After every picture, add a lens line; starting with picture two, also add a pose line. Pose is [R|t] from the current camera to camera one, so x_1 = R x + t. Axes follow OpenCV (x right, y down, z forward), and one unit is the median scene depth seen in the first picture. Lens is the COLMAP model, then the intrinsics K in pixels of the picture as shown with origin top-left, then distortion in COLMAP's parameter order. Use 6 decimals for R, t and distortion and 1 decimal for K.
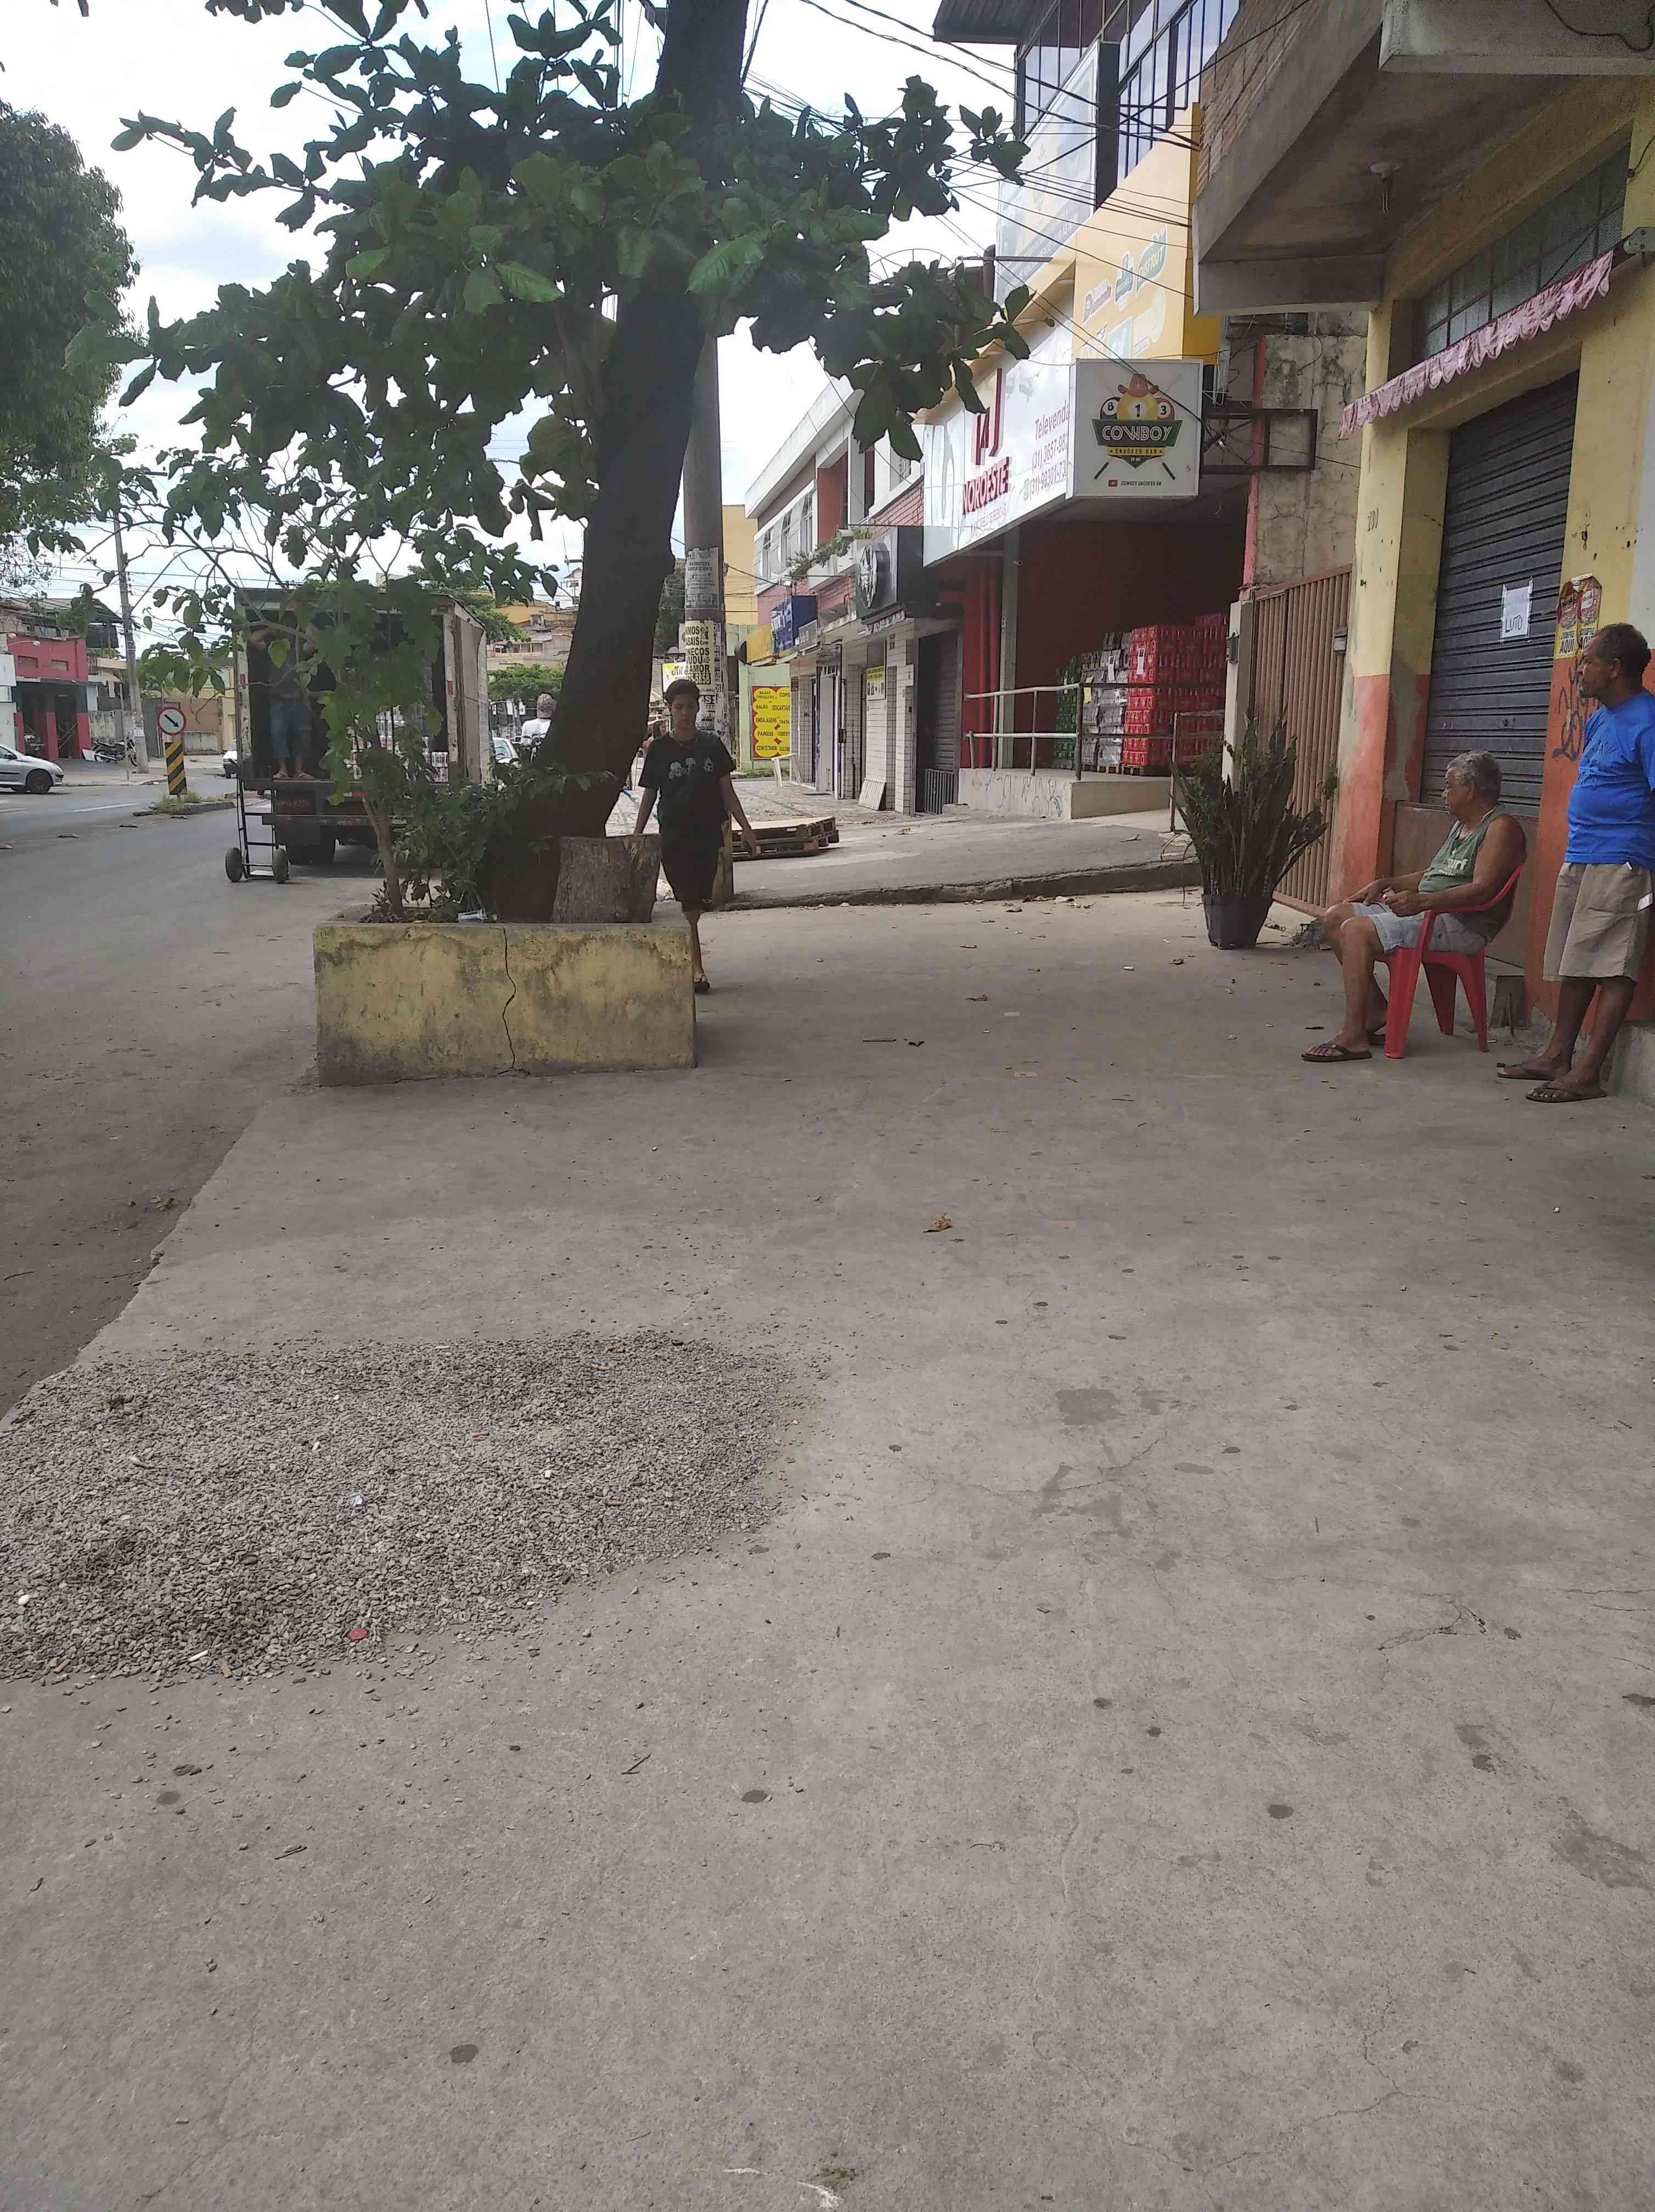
lens RADIAL K [[1672.1, 0, 827.5], [0, 1672.1, 1106.0], [0, 0, 1]] dist [0.069118, -0.134031]
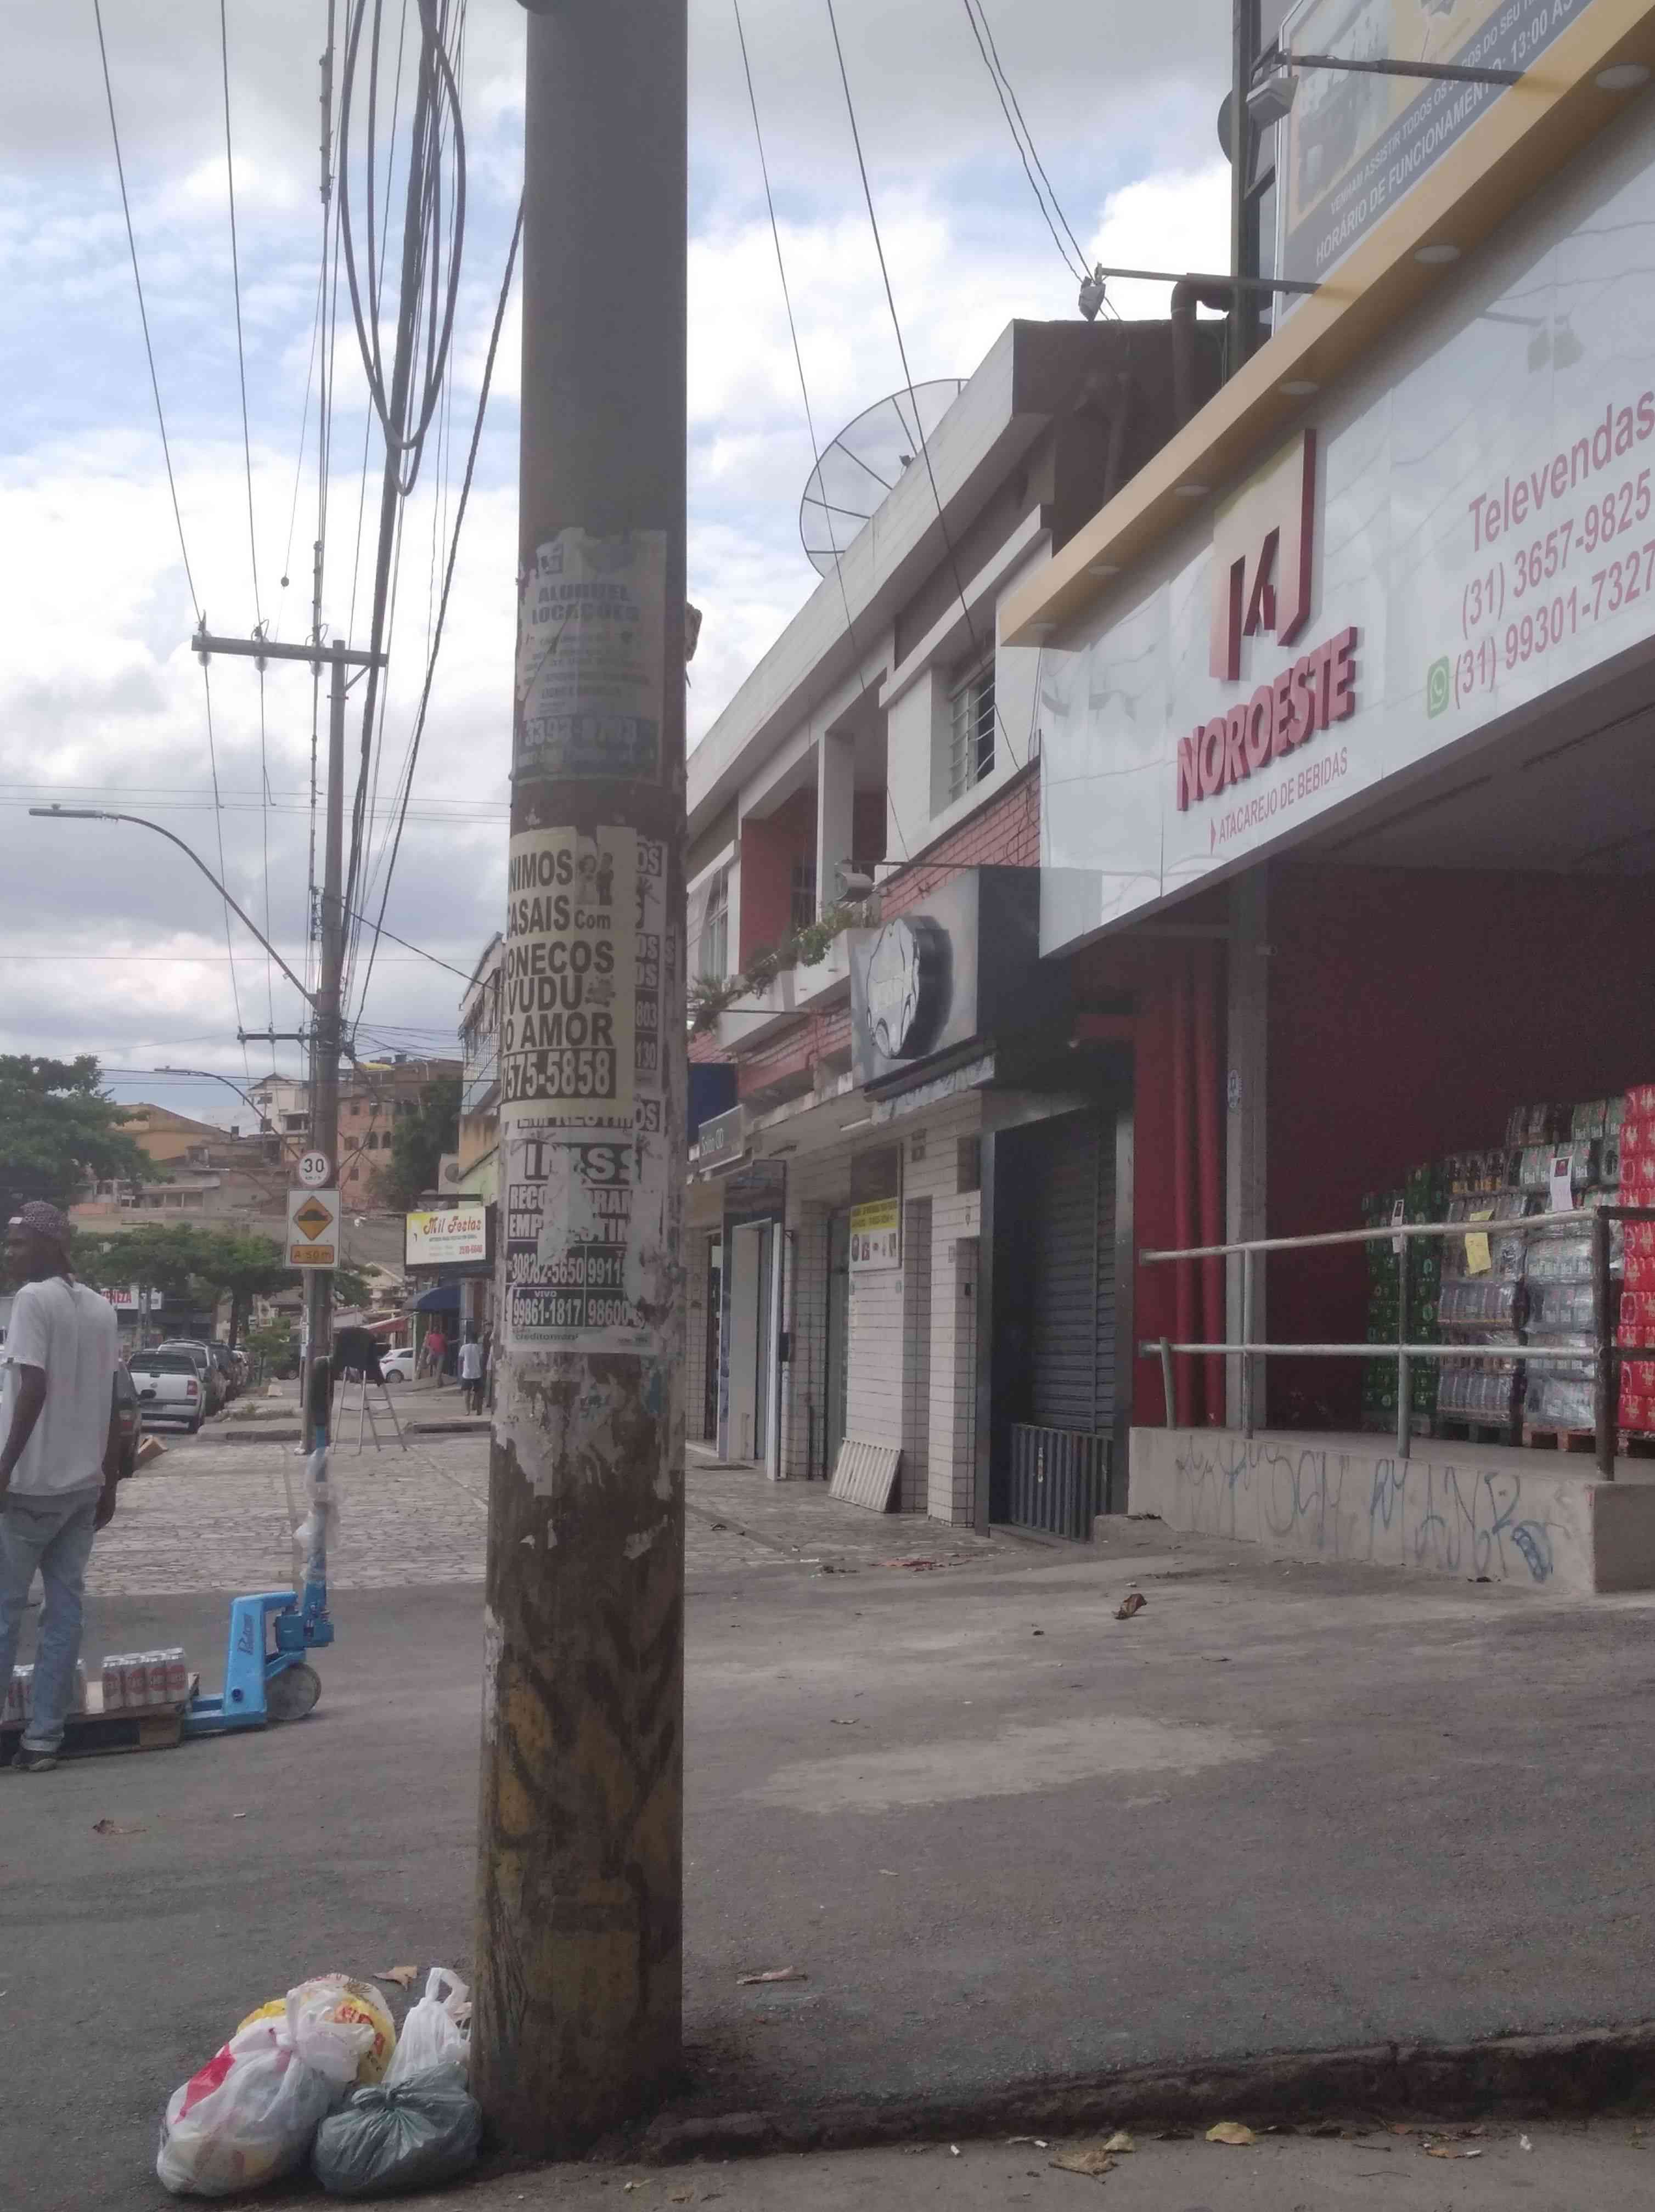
lens RADIAL K [[2833.1, 0, 832.3], [0, 2833.1, 1115.0], [0, 0, 1]] dist [0.134226, -0.301060]
pose [[0.998465, 0.017229, 0.052647, -0.031402], [-0.000884, 0.955236, -0.295845, -0.071361], [-0.055387, 0.295344, 0.953784, 0.331838]]
